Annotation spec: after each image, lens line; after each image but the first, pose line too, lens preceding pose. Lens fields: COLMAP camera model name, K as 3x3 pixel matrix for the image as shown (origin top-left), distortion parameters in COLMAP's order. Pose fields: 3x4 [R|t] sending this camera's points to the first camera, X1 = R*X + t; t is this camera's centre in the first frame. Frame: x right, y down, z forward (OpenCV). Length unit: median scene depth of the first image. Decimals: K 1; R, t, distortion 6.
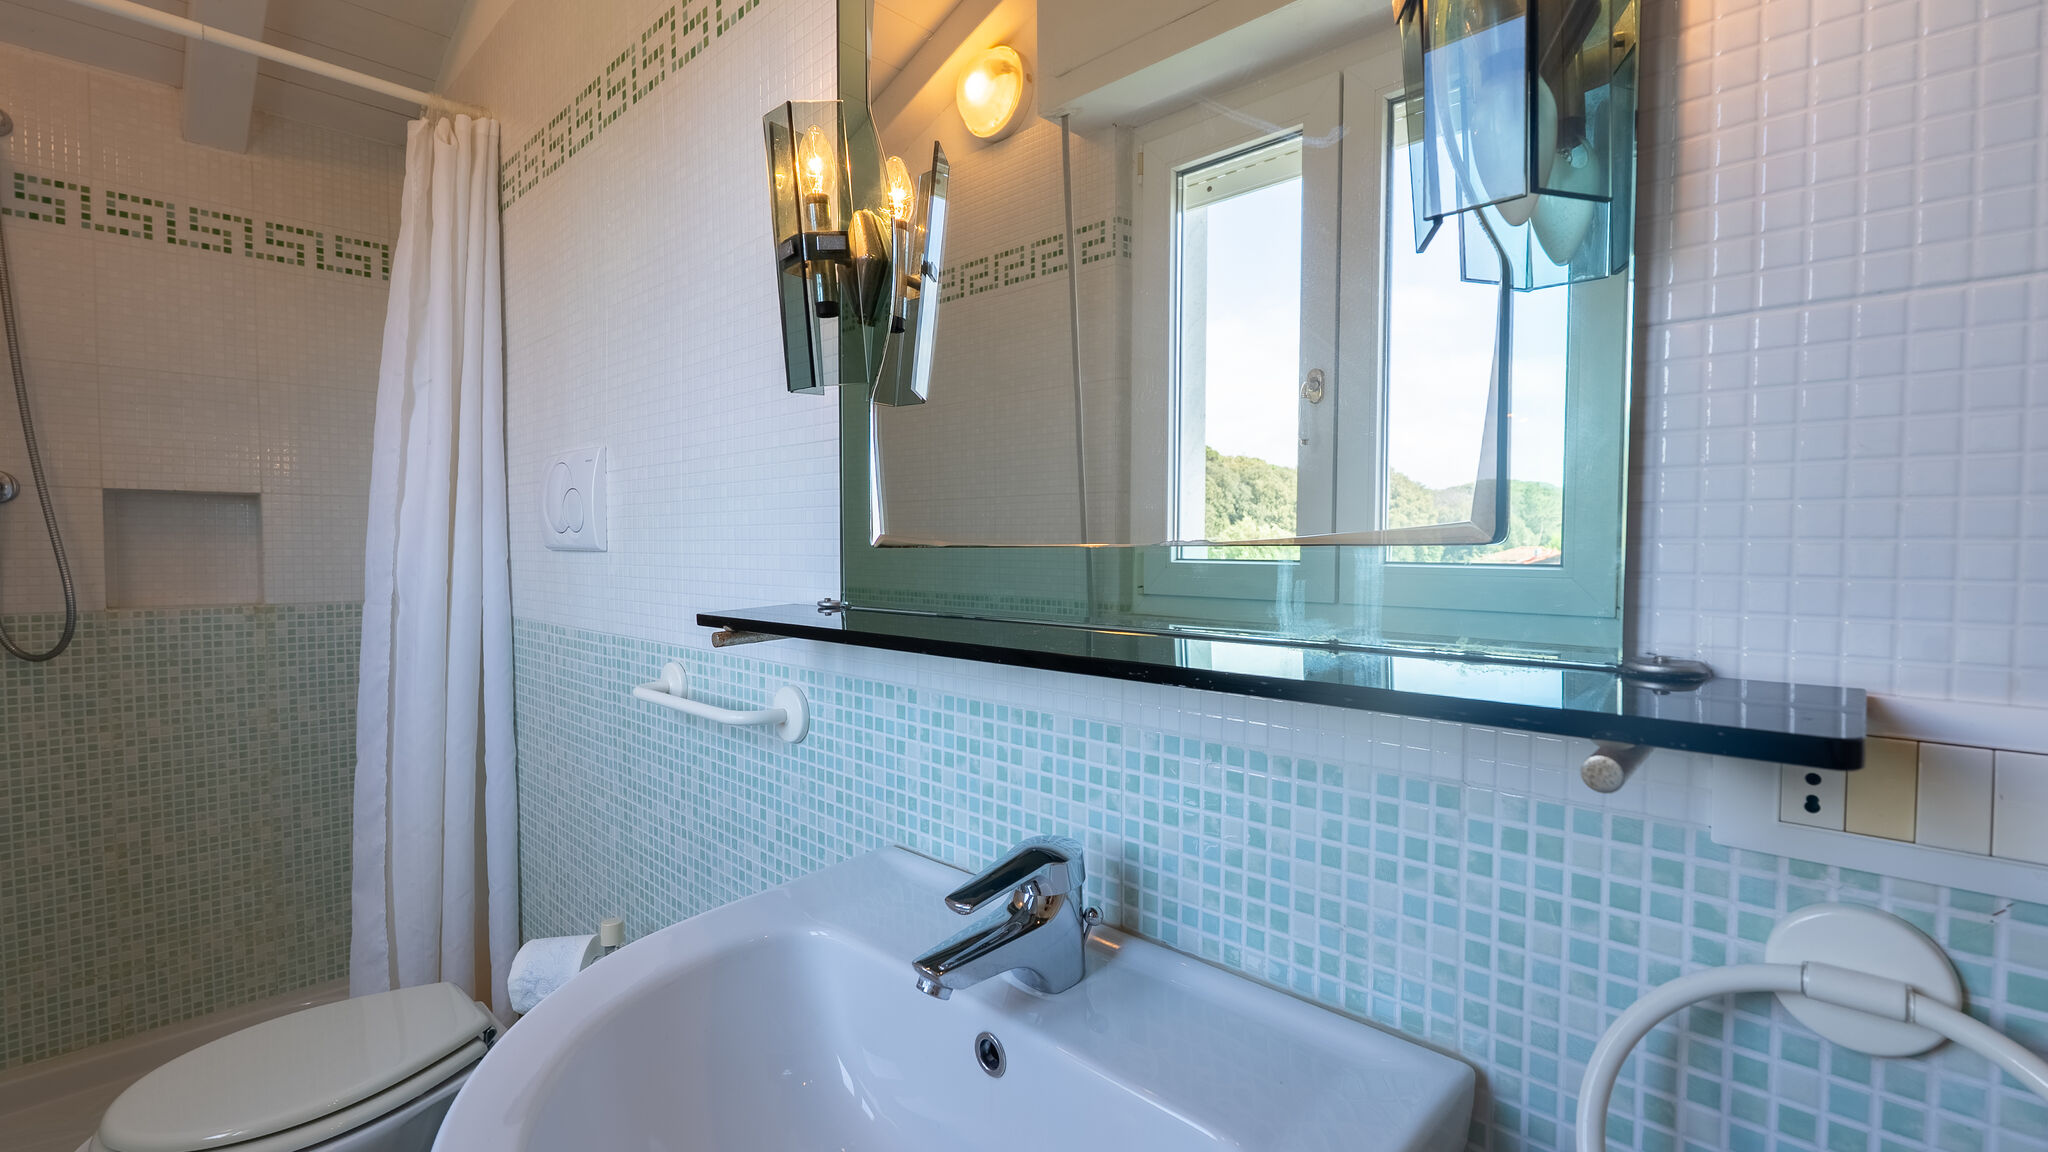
lens RADIAL K [[893.8, 0, 1025.7], [0, 893.8, 591.6], [0, 0, 1]] dist [-0.006899, 0.000593]
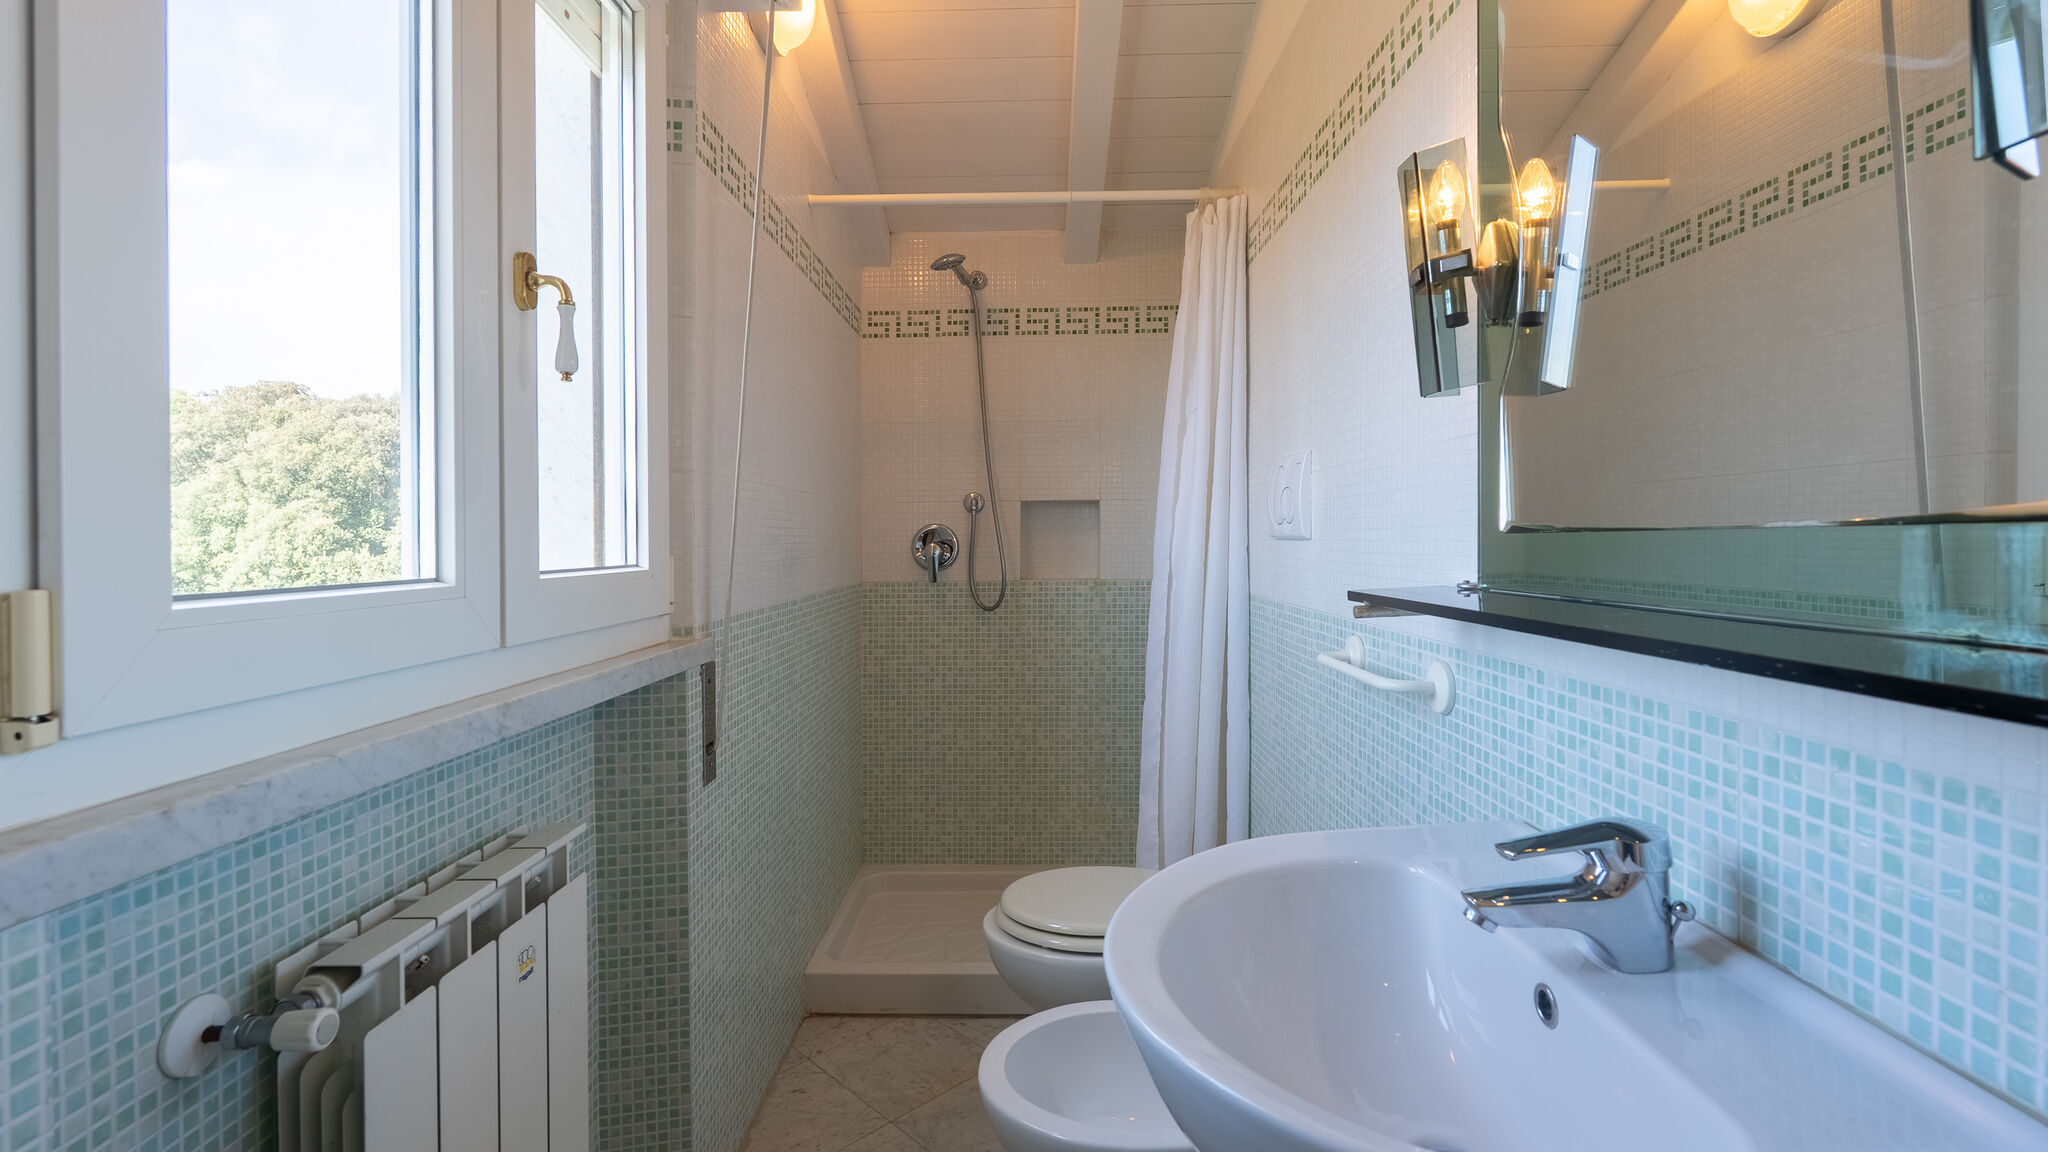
lens RADIAL K [[925.5, 0, 1011.1], [0, 925.5, 547.7], [0, 0, 1]] dist [-0.002864, 0.000025]
pose [[0.675515, -0.000552, -0.737346, 0.252669], [-0.027546, 0.999283, -0.025985, 0.013112], [0.736832, 0.037864, 0.675015, -0.176480]]
